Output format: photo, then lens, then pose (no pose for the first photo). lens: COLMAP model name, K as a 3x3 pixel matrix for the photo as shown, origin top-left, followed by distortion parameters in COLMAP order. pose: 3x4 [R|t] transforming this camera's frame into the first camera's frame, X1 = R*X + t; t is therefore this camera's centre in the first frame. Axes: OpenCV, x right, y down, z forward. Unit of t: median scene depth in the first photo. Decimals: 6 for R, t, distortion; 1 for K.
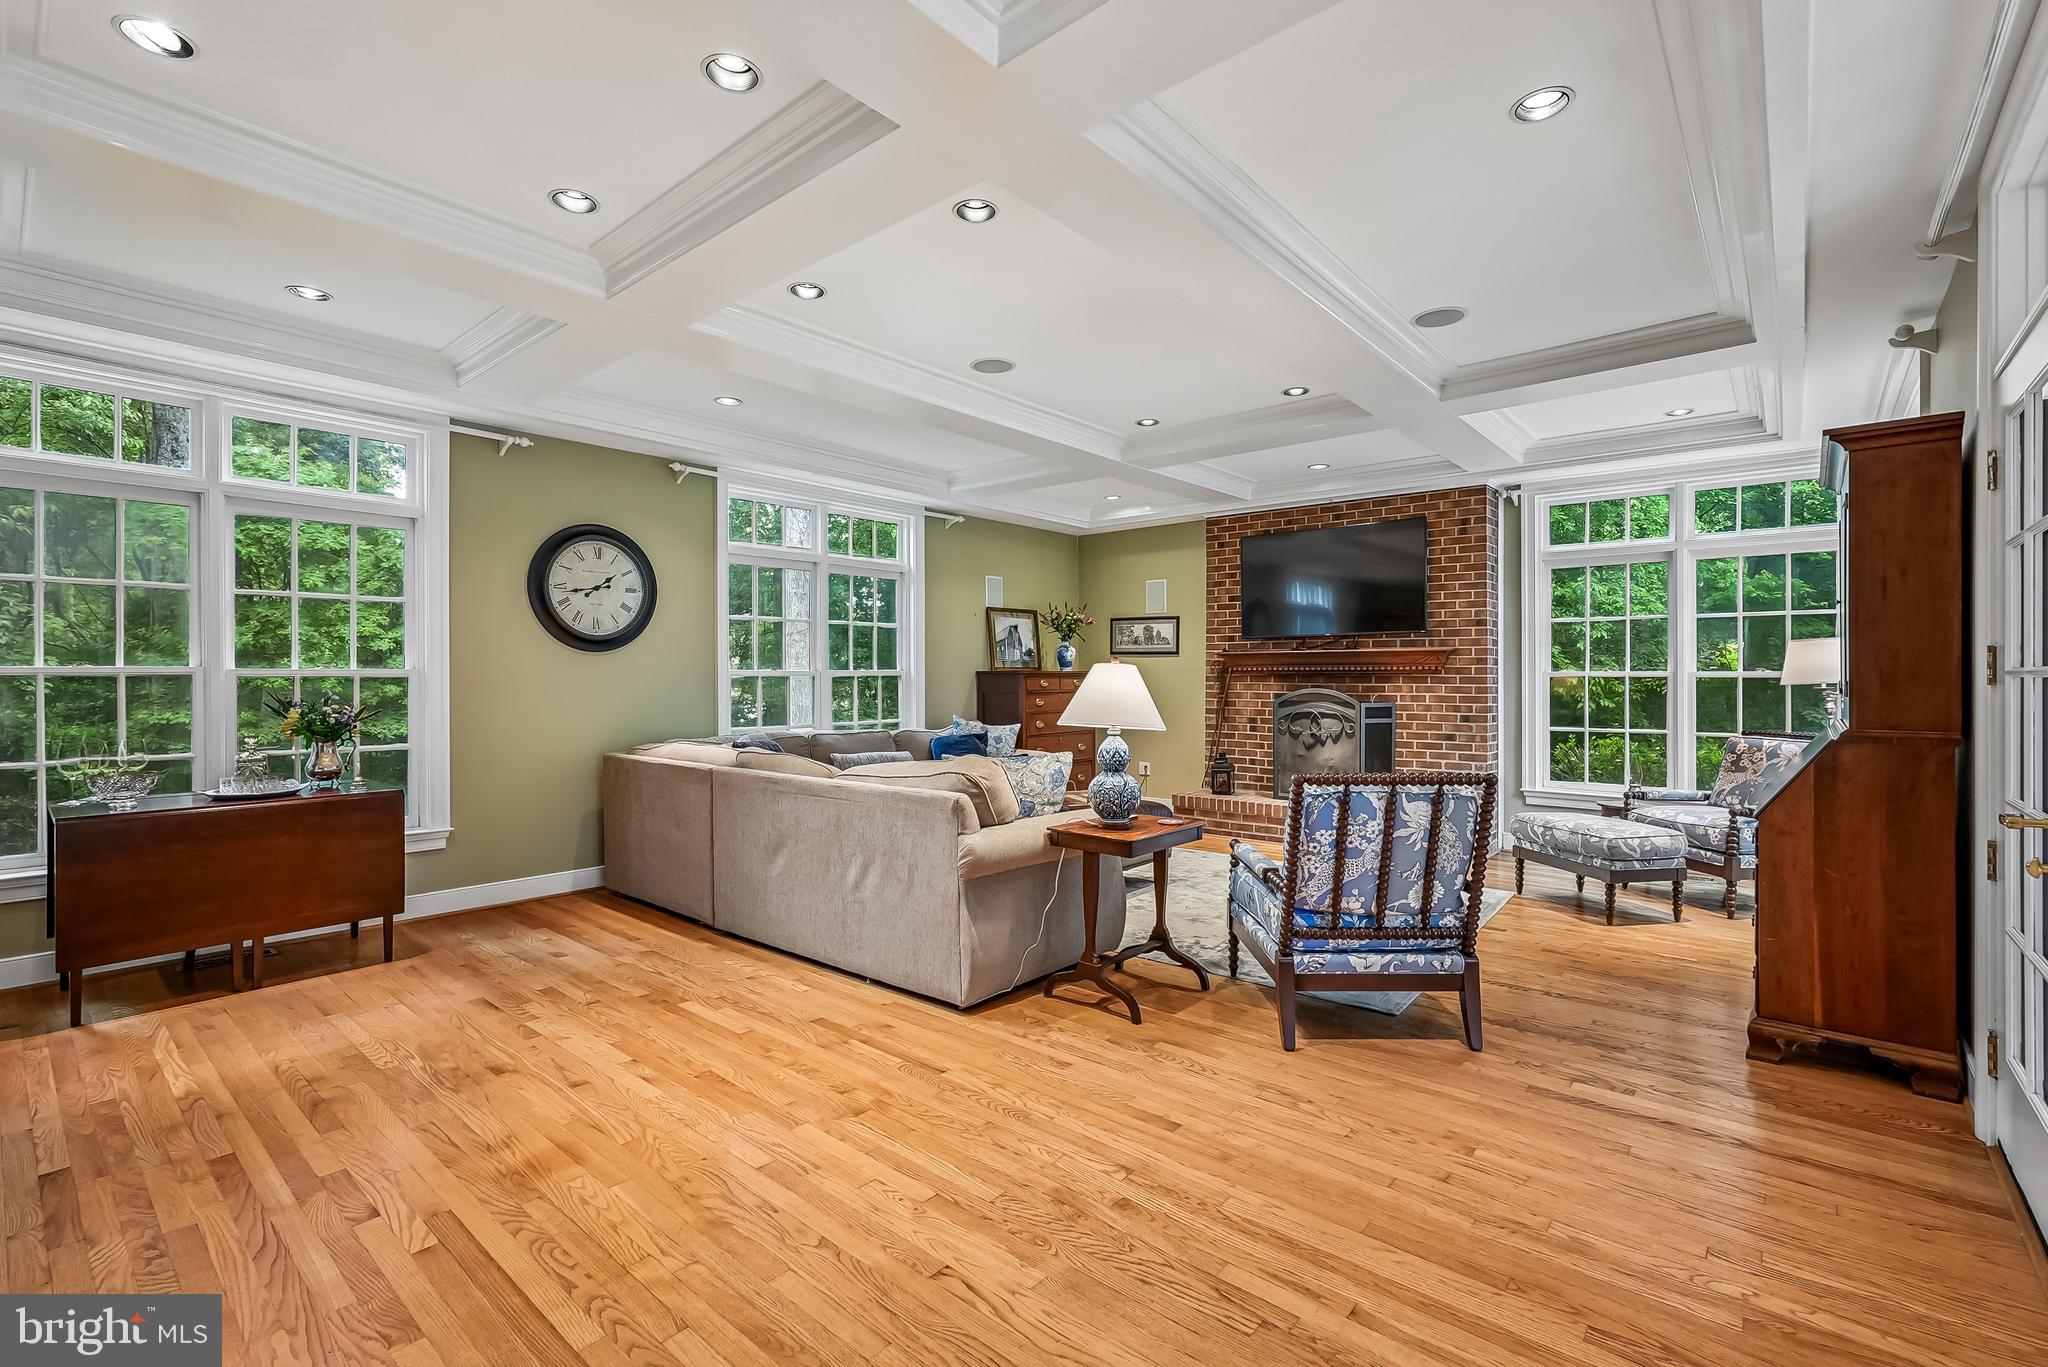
lens RADIAL K [[910.4, 0, 1030.3], [0, 910.4, 677.6], [0, 0, 1]] dist [-0.014046, 0.005745]
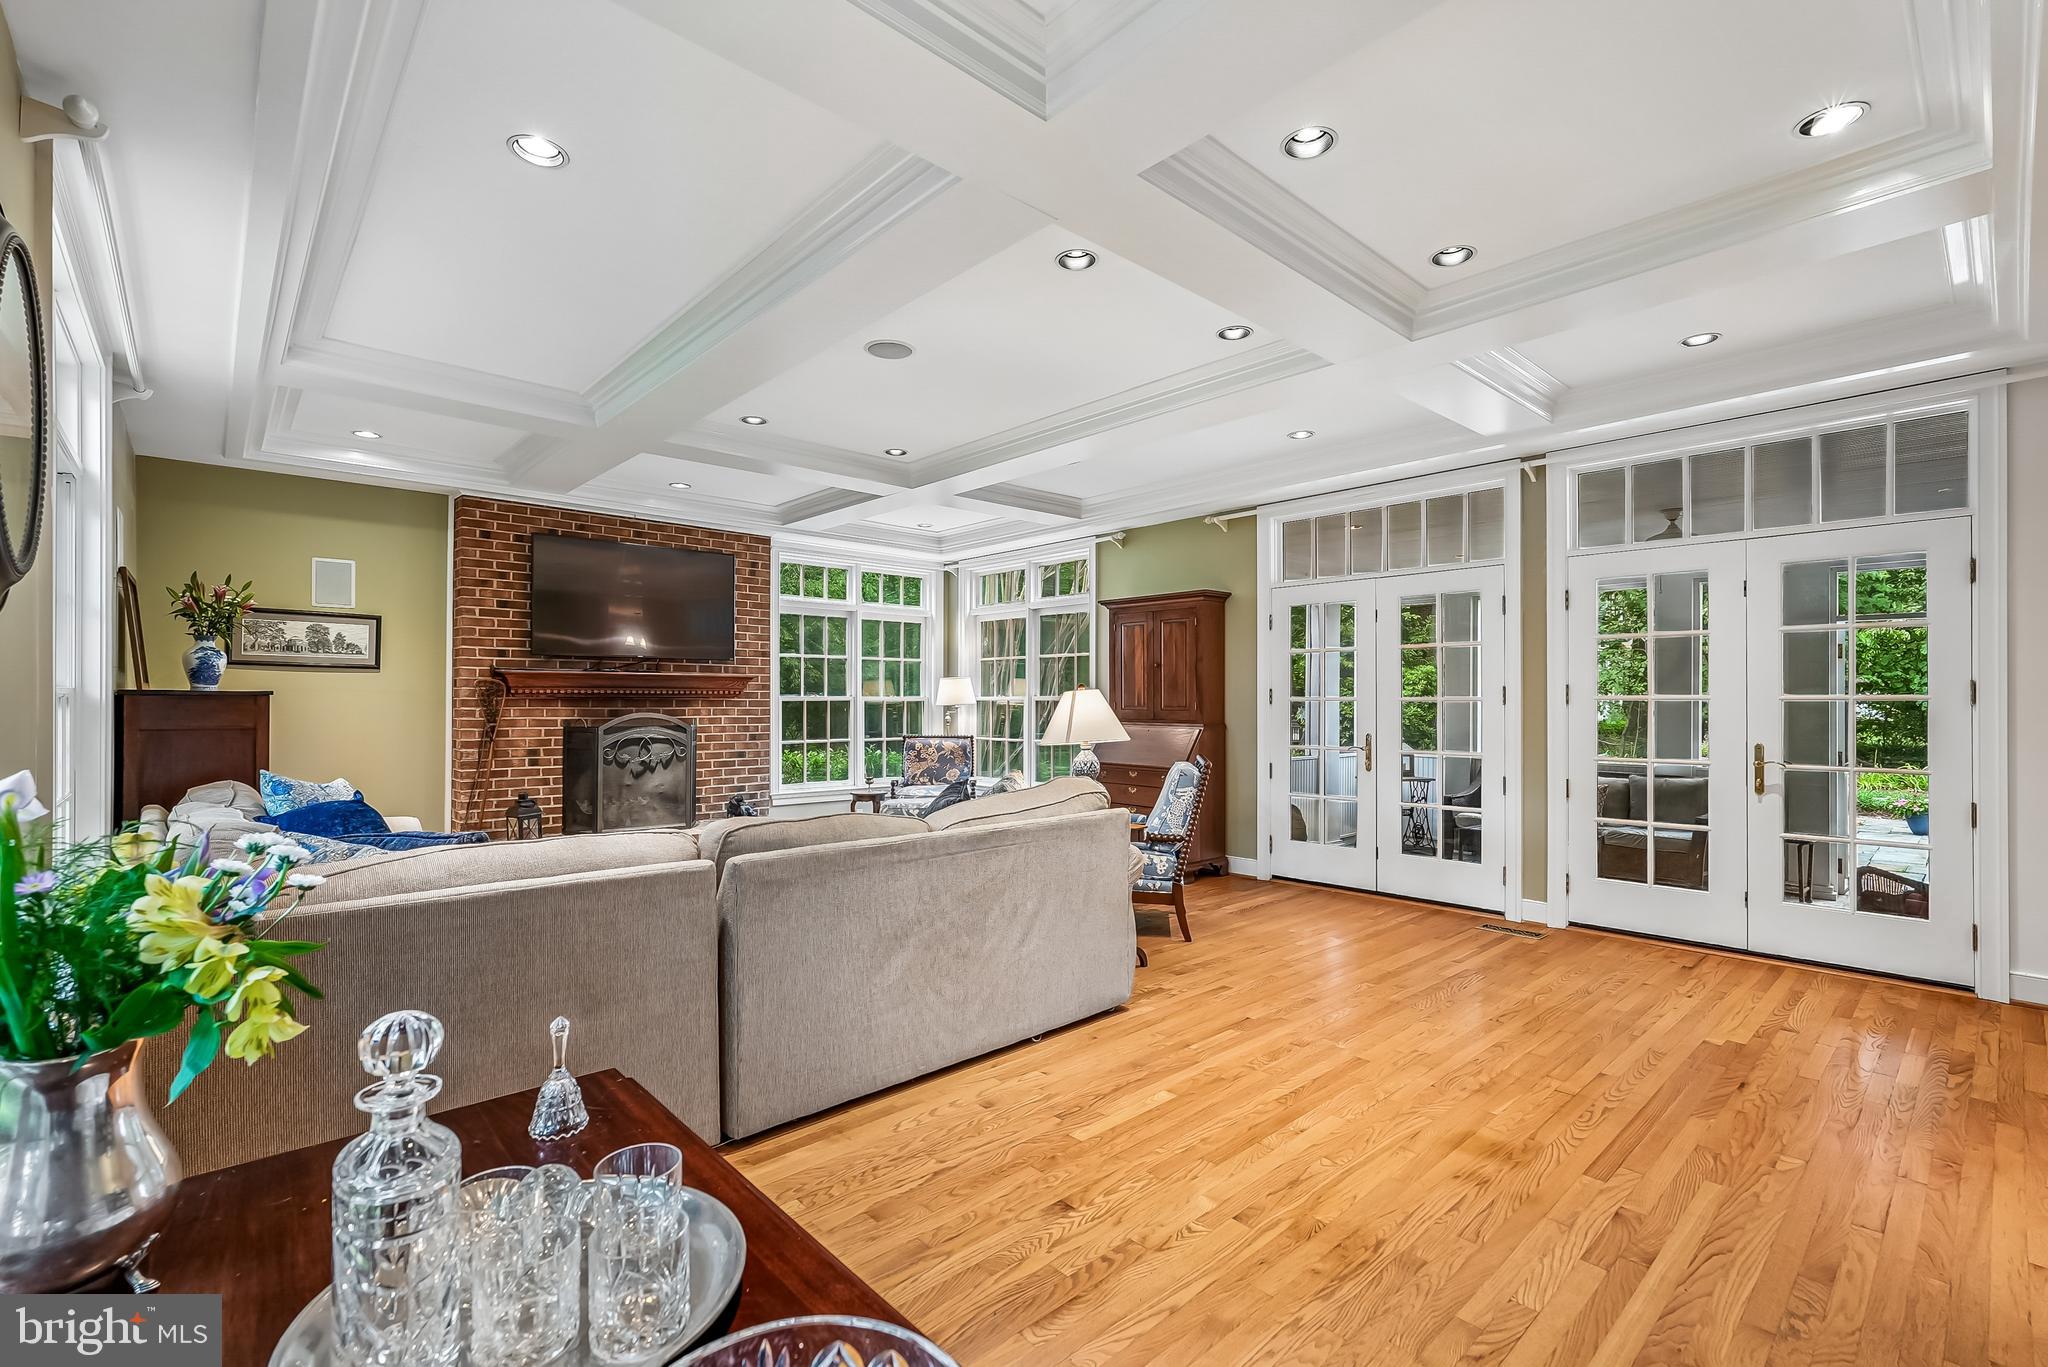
lens RADIAL K [[910.4, 0, 1030.7], [0, 910.4, 697.7], [0, 0, 1]] dist [-0.014046, 0.005745]
pose [[0.117495, 0.001741, 0.993072, -0.597727], [0.000489, 0.999998, -0.001811, -0.002023], [-0.993073, 0.000698, 0.117494, 0.500950]]
